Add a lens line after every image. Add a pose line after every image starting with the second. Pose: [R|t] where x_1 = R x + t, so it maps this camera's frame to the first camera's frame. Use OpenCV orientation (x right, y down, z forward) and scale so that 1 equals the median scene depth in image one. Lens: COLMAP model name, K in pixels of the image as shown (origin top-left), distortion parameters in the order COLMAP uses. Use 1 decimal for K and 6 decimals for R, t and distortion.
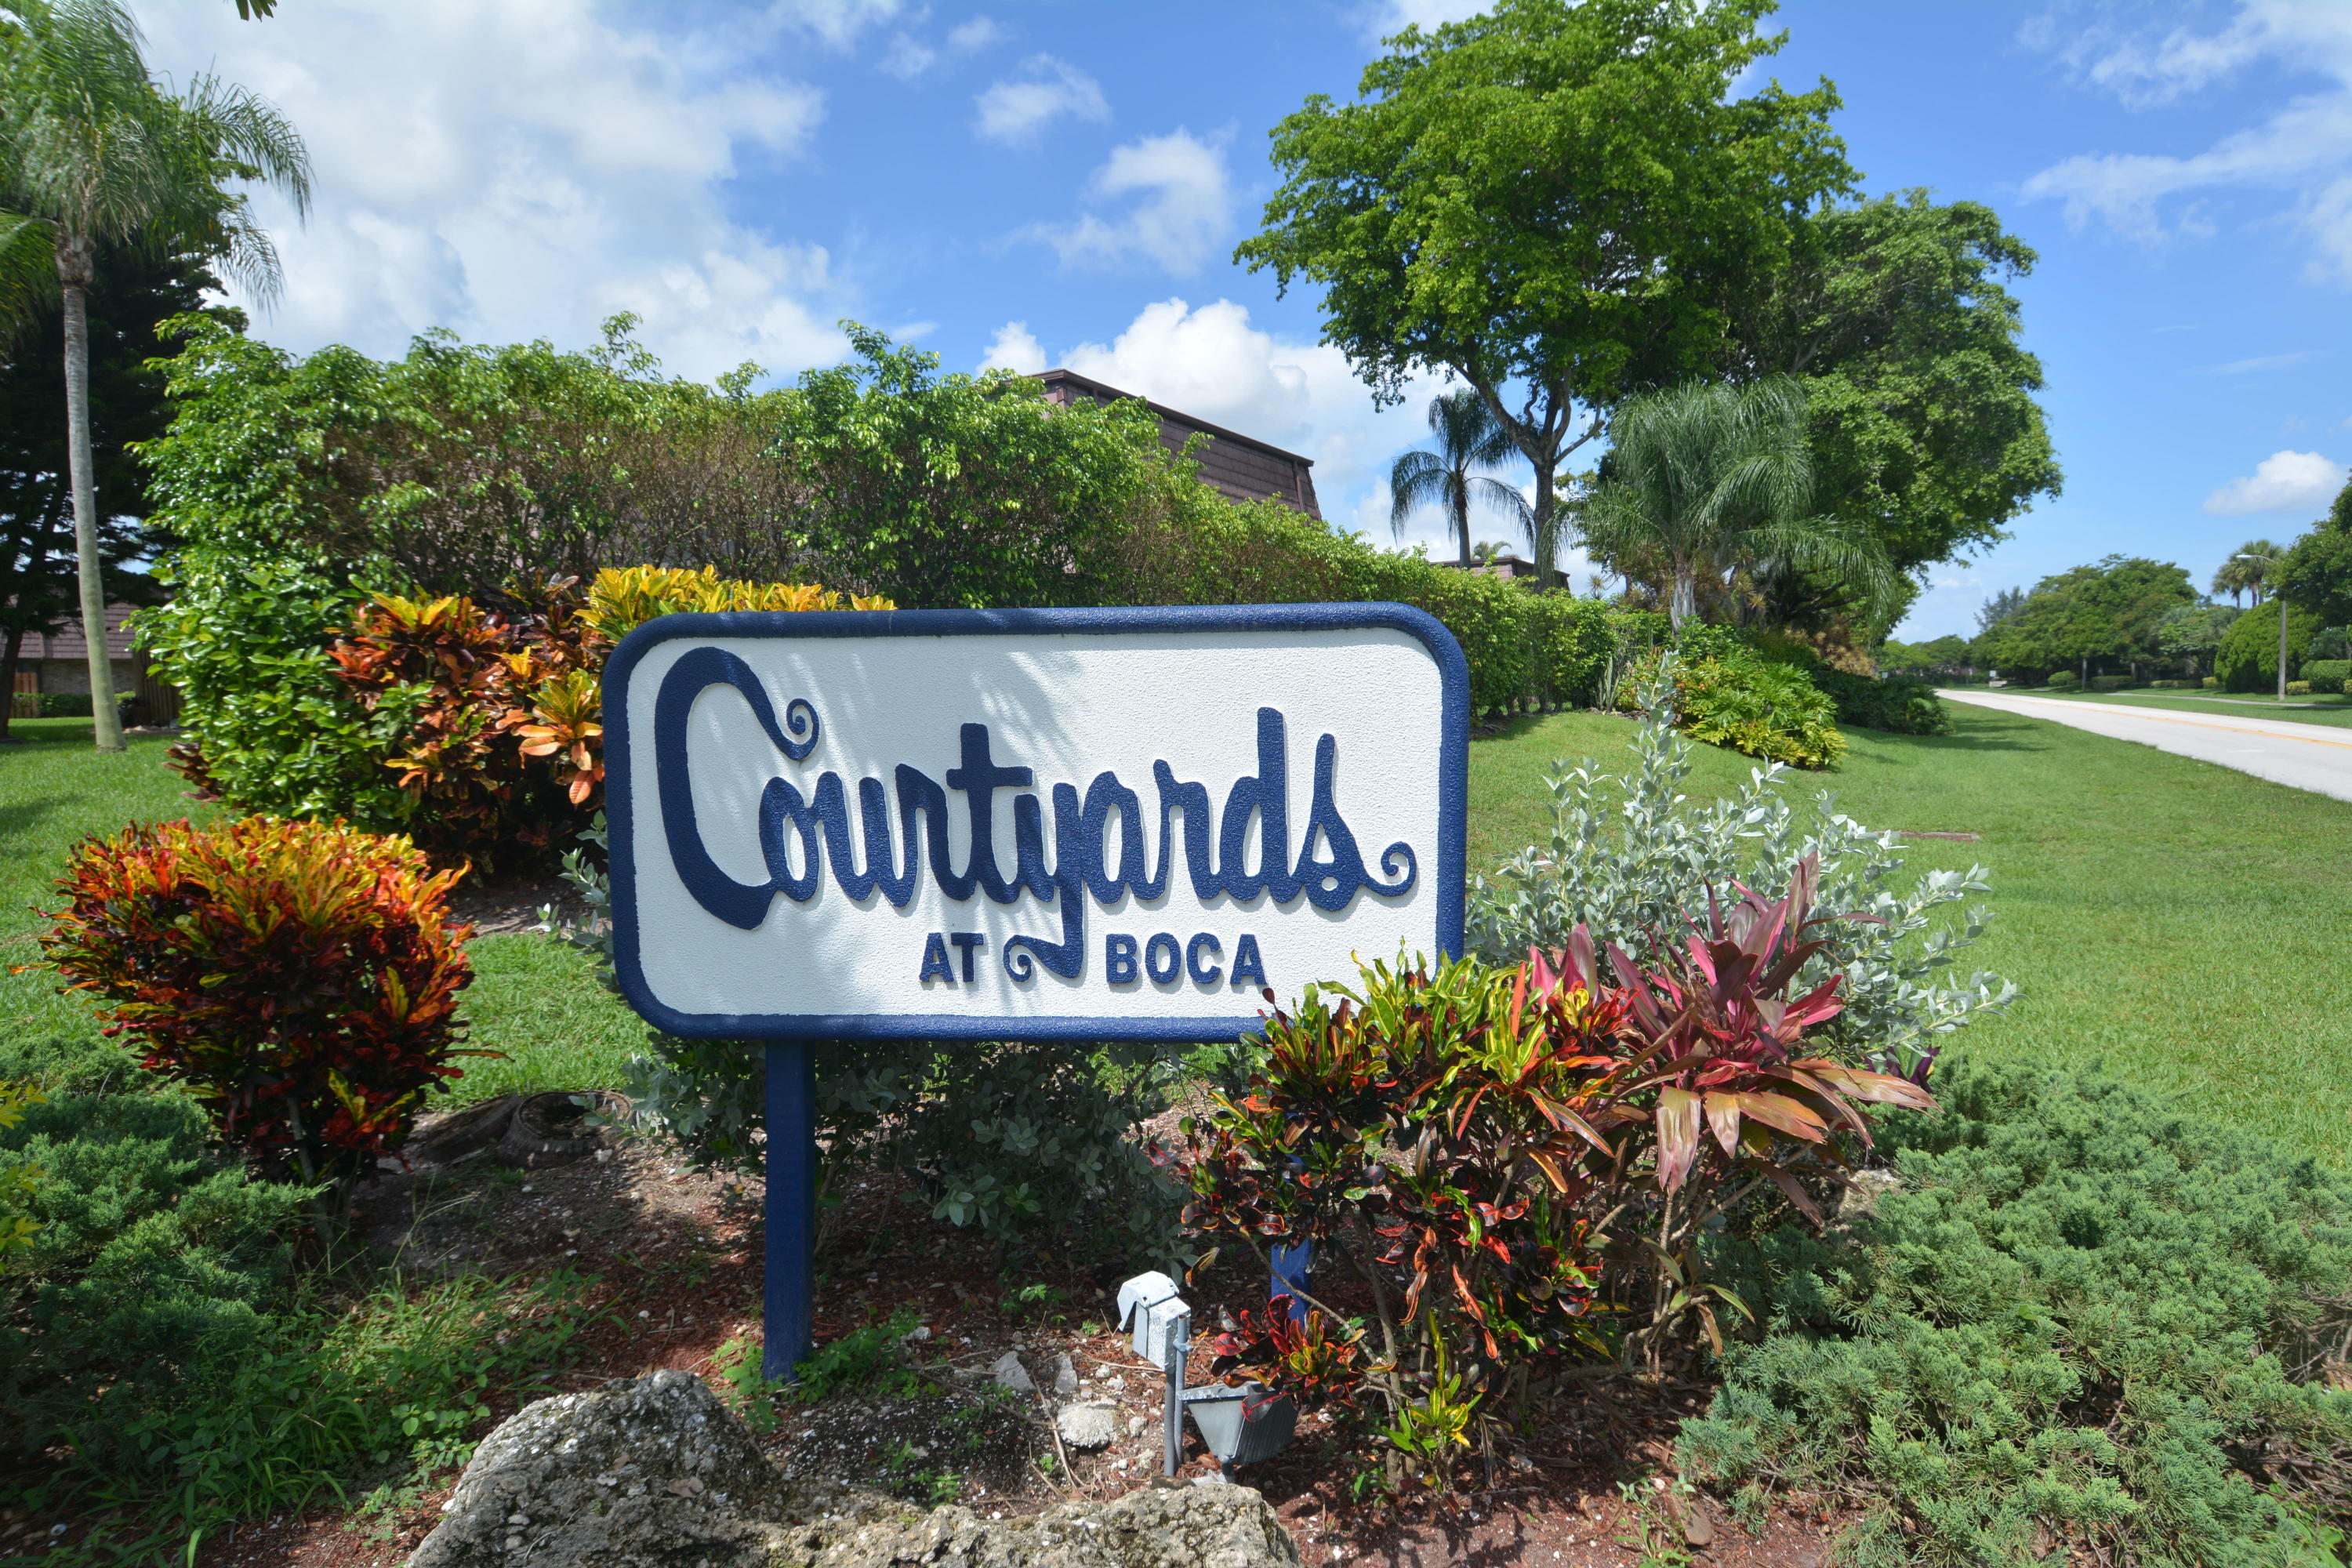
lens RADIAL K [[1189.0, 0, 1177.2], [0, 1189.0, 774.5], [0, 0, 1]] dist [0.046591, -0.045281]
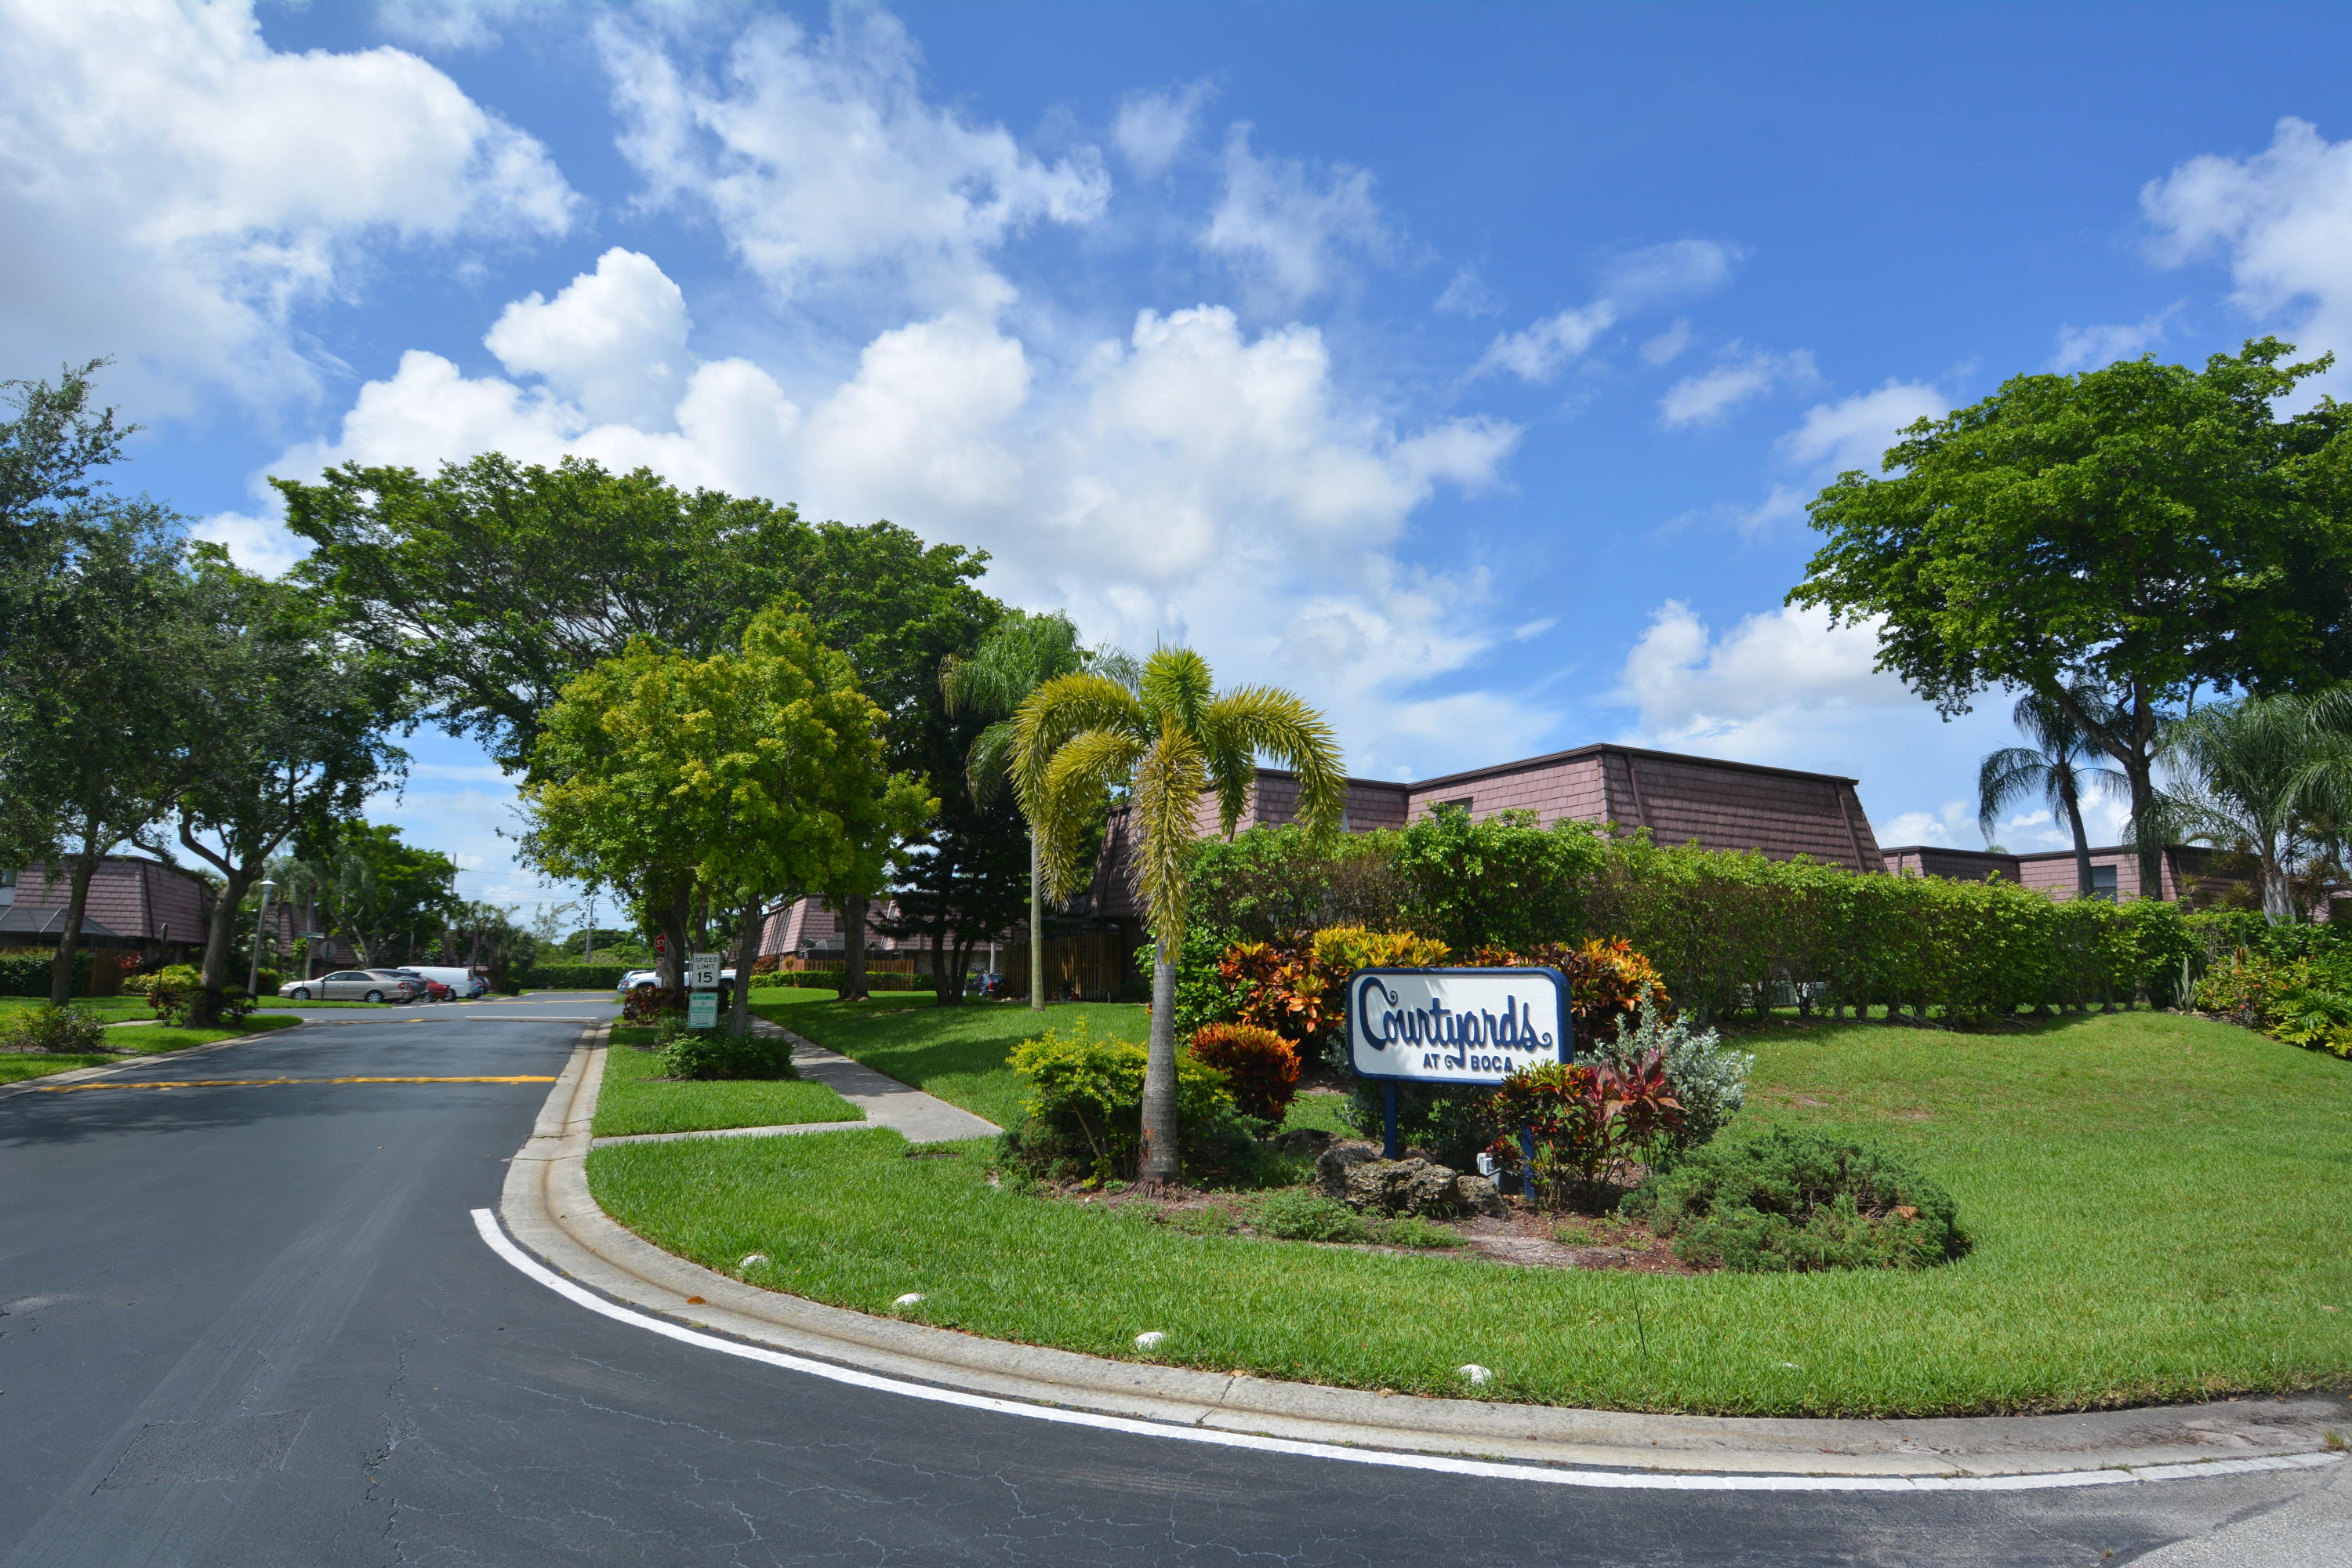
lens RADIAL K [[1189.0, 0, 1177.2], [0, 1189.0, 774.5], [0, 0, 1]] dist [0.046591, -0.045281]
pose [[0.874150, -0.070294, -0.480542, 0.417606], [-0.044656, 0.973644, -0.223659, 0.064517], [0.483599, 0.216970, 0.847972, -1.181816]]
